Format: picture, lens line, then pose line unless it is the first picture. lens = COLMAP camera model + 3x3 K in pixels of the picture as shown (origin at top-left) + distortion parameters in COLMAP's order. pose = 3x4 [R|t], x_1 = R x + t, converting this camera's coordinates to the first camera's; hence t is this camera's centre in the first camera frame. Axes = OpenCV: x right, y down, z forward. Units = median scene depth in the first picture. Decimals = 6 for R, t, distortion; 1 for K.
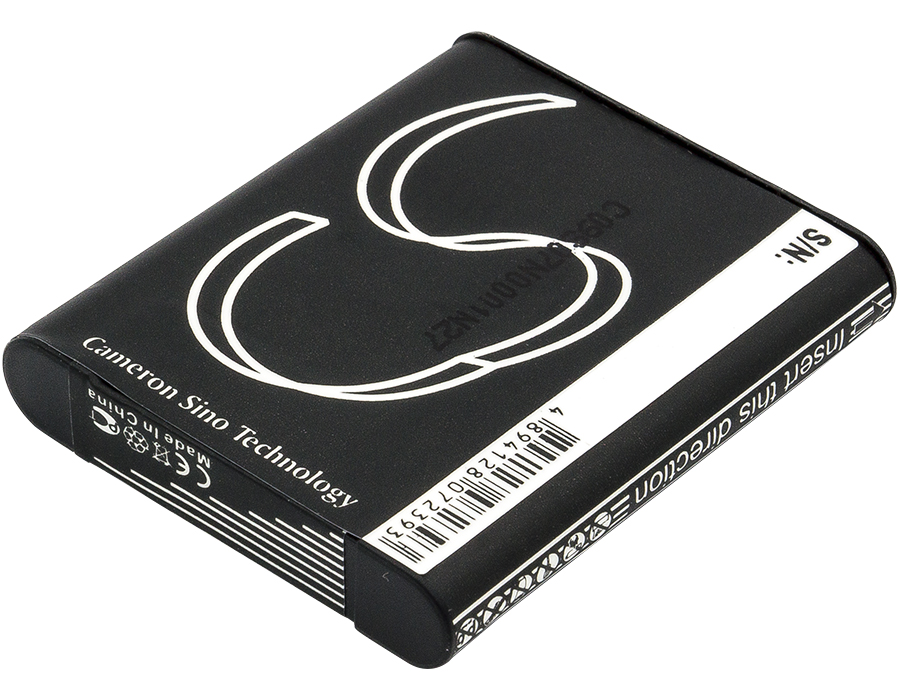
lens RADIAL K [[4784.0, 0, 493.3], [0, 4784.0, 349.7], [0, 0, 1]] dist [0.073274, -0.115180]
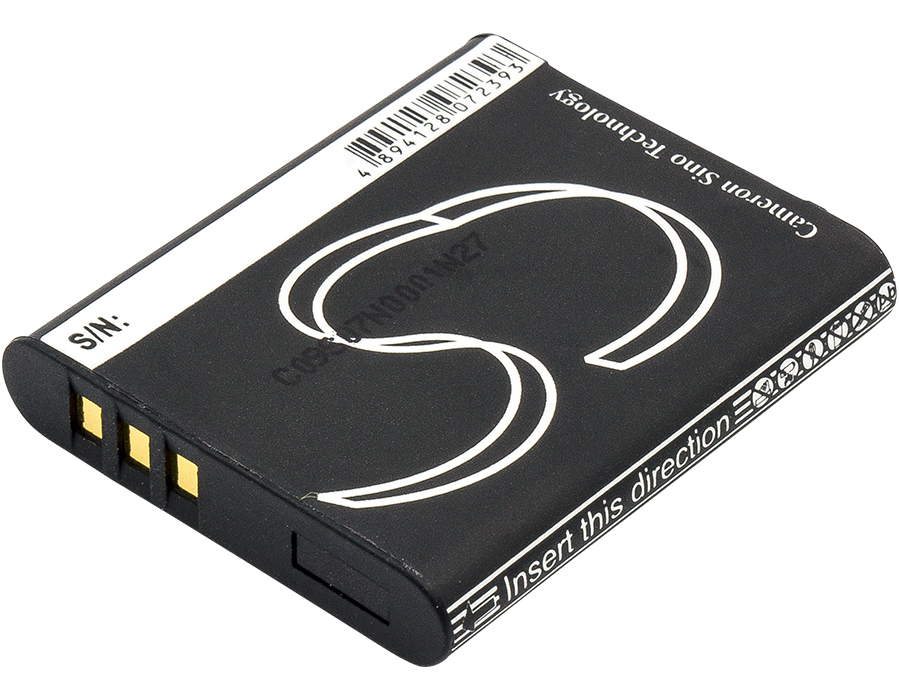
lens RADIAL K [[4784.0, 0, 493.3], [0, 4784.0, 349.7], [0, 0, 1]] dist [0.073274, -0.115180]
pose [[-0.998959, -0.043140, -0.014822, -0.001432], [-0.021218, 0.151804, 0.988183, -1.033863], [-0.040380, 0.987469, -0.152561, 1.202621]]
